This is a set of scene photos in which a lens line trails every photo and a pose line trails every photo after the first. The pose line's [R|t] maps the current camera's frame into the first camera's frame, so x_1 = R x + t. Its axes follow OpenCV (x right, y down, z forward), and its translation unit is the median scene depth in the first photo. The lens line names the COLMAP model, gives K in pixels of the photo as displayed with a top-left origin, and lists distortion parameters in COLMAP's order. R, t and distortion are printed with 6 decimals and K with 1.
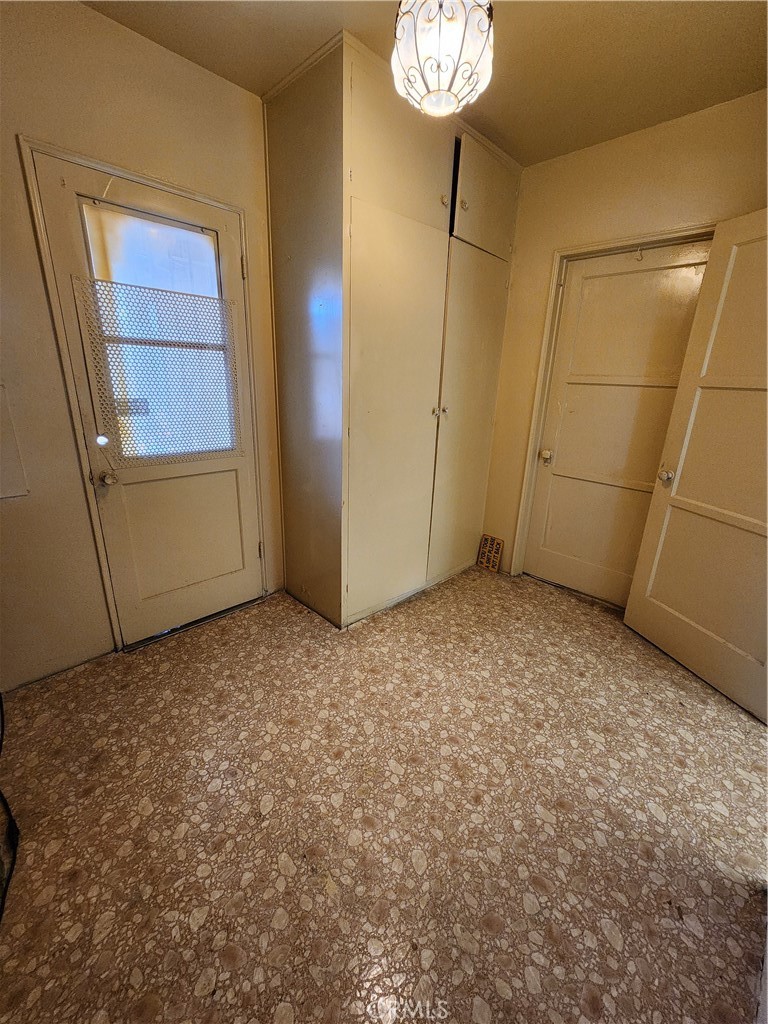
lens RADIAL K [[419.6, 0, 386.5], [0, 419.6, 513.1], [0, 0, 1]] dist [-0.002183, 0.000680]
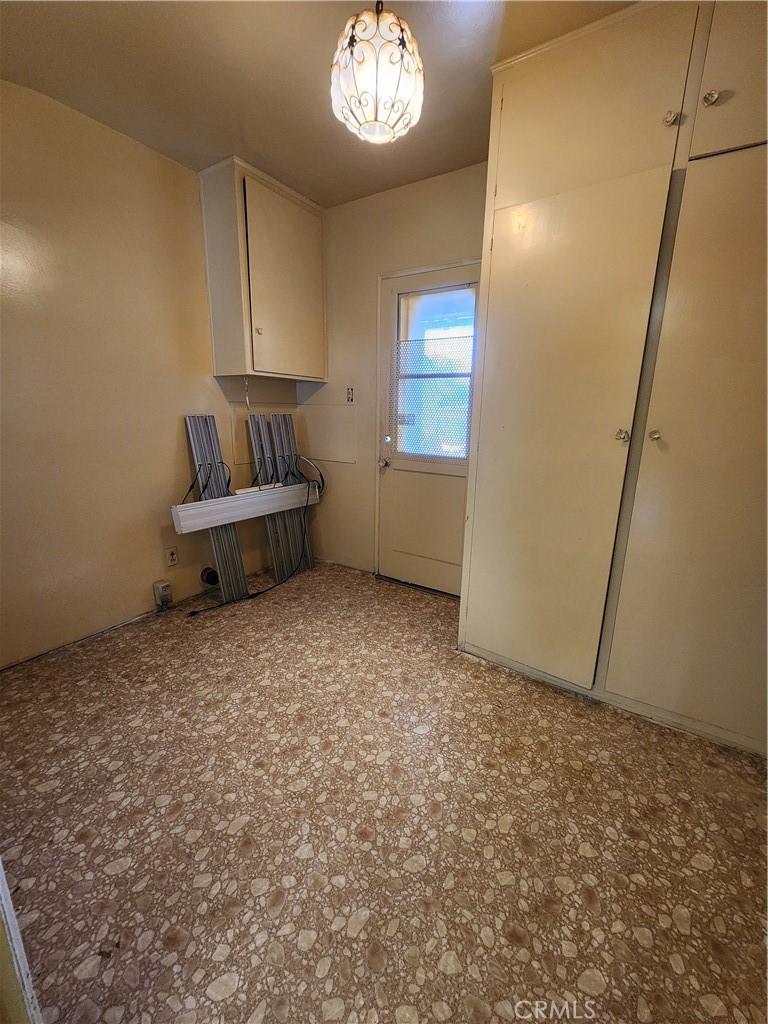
lens RADIAL K [[419.6, 0, 391.5], [0, 419.6, 510.6], [0, 0, 1]] dist [-0.002183, 0.000680]
pose [[0.210297, 0.201601, -0.956625, 1.062494], [-0.314527, 0.940436, 0.129046, -0.148672], [0.925661, 0.273747, 0.261180, 0.776175]]
